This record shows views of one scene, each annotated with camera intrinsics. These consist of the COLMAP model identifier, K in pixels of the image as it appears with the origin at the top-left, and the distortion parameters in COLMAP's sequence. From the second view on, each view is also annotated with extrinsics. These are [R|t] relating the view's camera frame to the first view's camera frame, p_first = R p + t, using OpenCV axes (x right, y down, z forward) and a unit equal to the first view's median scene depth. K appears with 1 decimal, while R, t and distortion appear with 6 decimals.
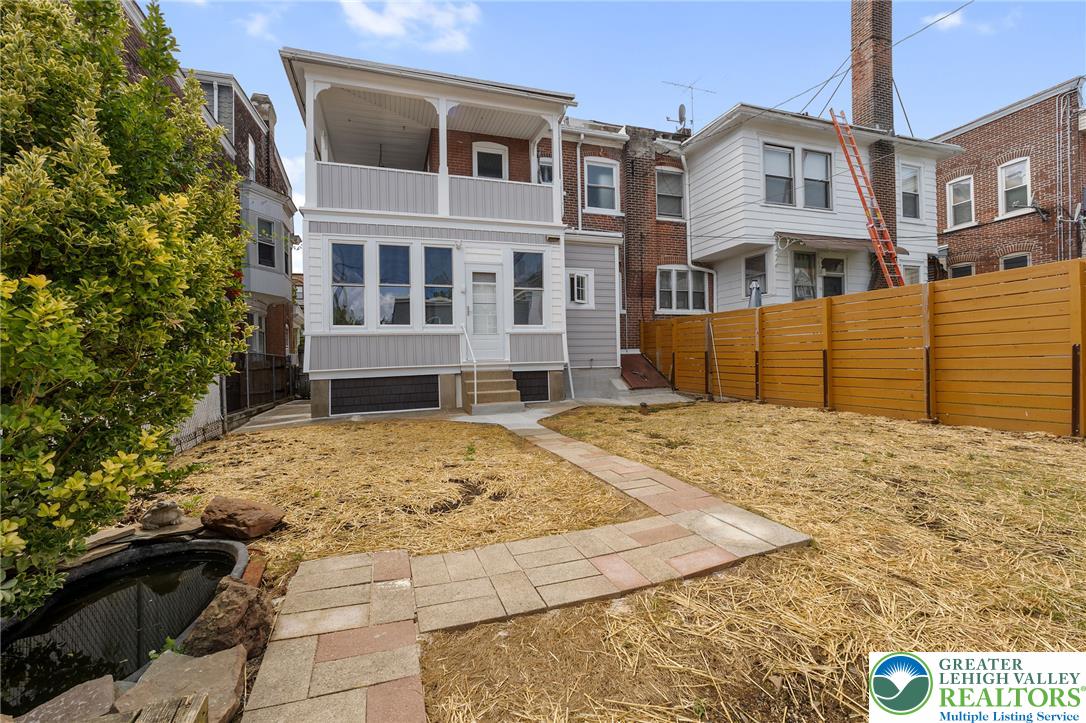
lens RADIAL K [[487.0, 0, 549.6], [0, 487.0, 355.7], [0, 0, 1]] dist [-0.000104, 0.000210]
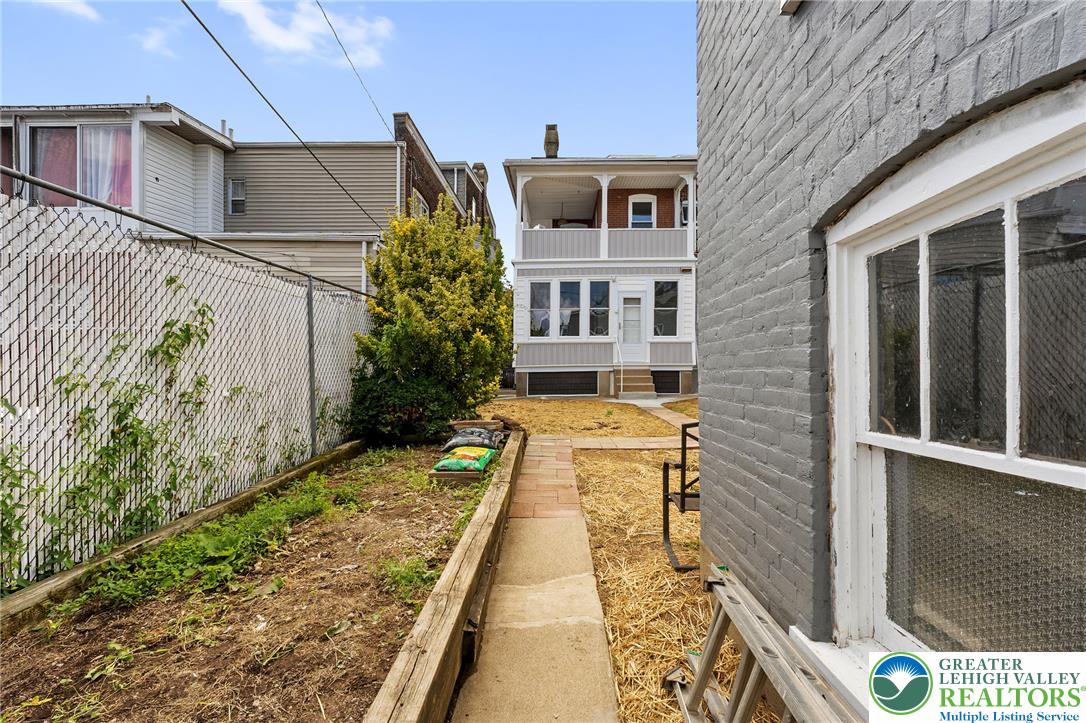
lens RADIAL K [[487.0, 0, 546.5], [0, 487.0, 362.0], [0, 0, 1]] dist [-0.000104, 0.000210]
pose [[0.936830, 0.020748, -0.349168, 0.123597], [-0.019180, 0.999784, 0.007948, 0.003382], [0.349258, -0.000749, 0.937026, -0.372985]]
